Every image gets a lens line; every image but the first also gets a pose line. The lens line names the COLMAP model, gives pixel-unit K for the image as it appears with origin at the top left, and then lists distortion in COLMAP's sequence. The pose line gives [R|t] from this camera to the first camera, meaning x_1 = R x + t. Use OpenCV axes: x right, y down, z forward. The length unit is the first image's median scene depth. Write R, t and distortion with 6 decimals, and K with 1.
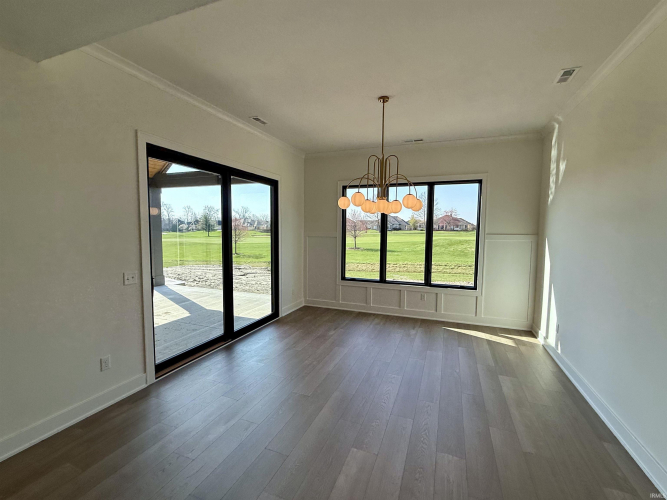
lens RADIAL K [[297.1, 0, 332.6], [0, 297.1, 249.5], [0, 0, 1]] dist [0.003228, 0.000011]
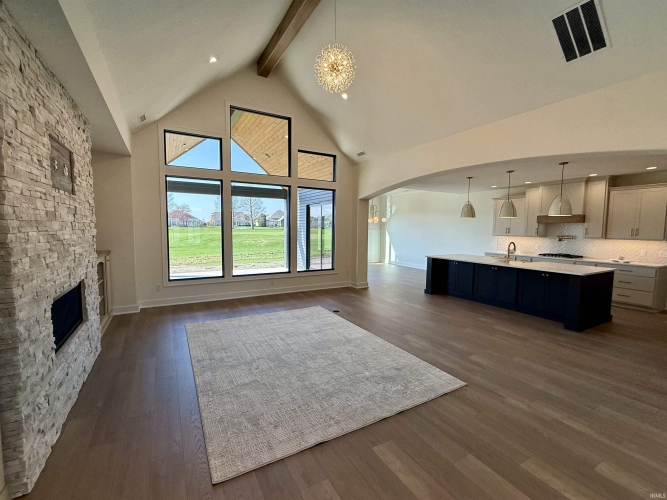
lens RADIAL K [[297.1, 0, 332.6], [0, 297.1, 249.5], [0, 0, 1]] dist [0.003228, 0.000011]
pose [[0.627448, -0.061346, 0.776239, -1.587865], [0.048859, 0.998029, 0.039380, 0.015891], [-0.777124, 0.013217, 0.629208, -0.415395]]
